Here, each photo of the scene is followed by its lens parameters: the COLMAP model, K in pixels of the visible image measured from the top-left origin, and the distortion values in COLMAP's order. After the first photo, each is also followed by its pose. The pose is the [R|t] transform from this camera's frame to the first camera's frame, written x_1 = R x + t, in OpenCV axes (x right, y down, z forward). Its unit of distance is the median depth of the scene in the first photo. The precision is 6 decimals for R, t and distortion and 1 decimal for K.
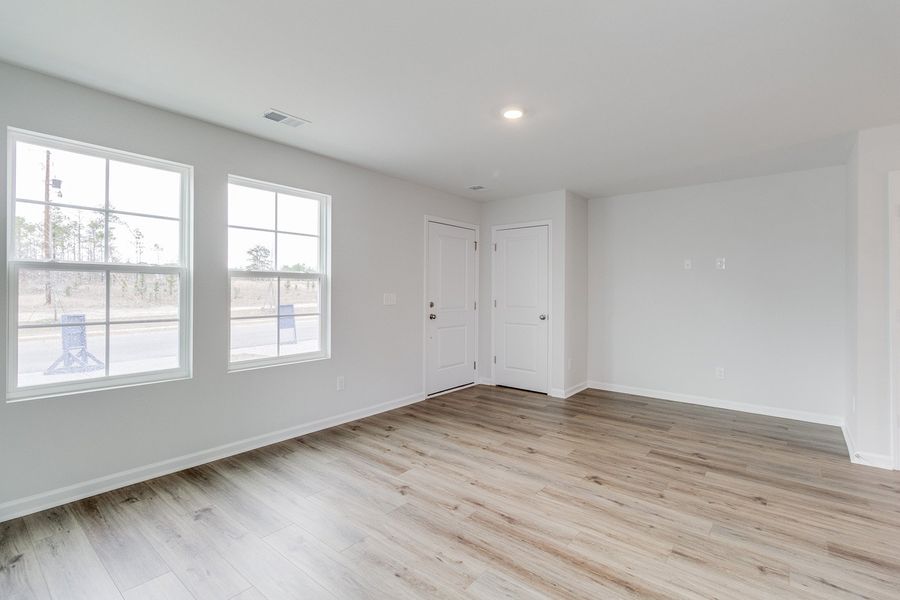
lens RADIAL K [[413.5, 0, 458.2], [0, 413.5, 292.6], [0, 0, 1]] dist [-0.001264, 0.000110]
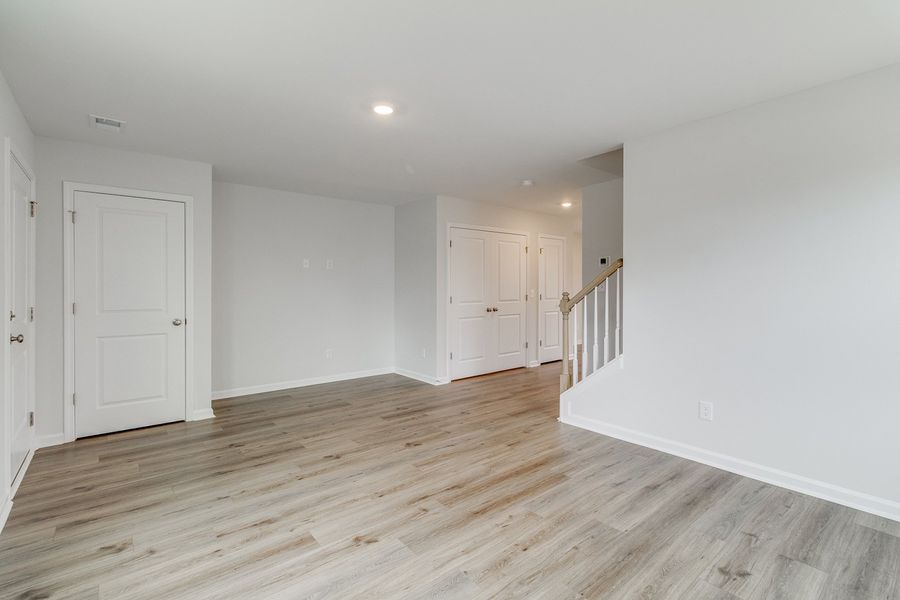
lens RADIAL K [[416.8, 0, 459.2], [0, 416.8, 292.6], [0, 0, 1]] dist [0.000917, 0.000009]
pose [[0.192032, -0.016960, 0.981242, -0.733270], [0.005181, 0.999854, 0.016268, -0.007226], [-0.981375, 0.001960, 0.192092, 0.562881]]
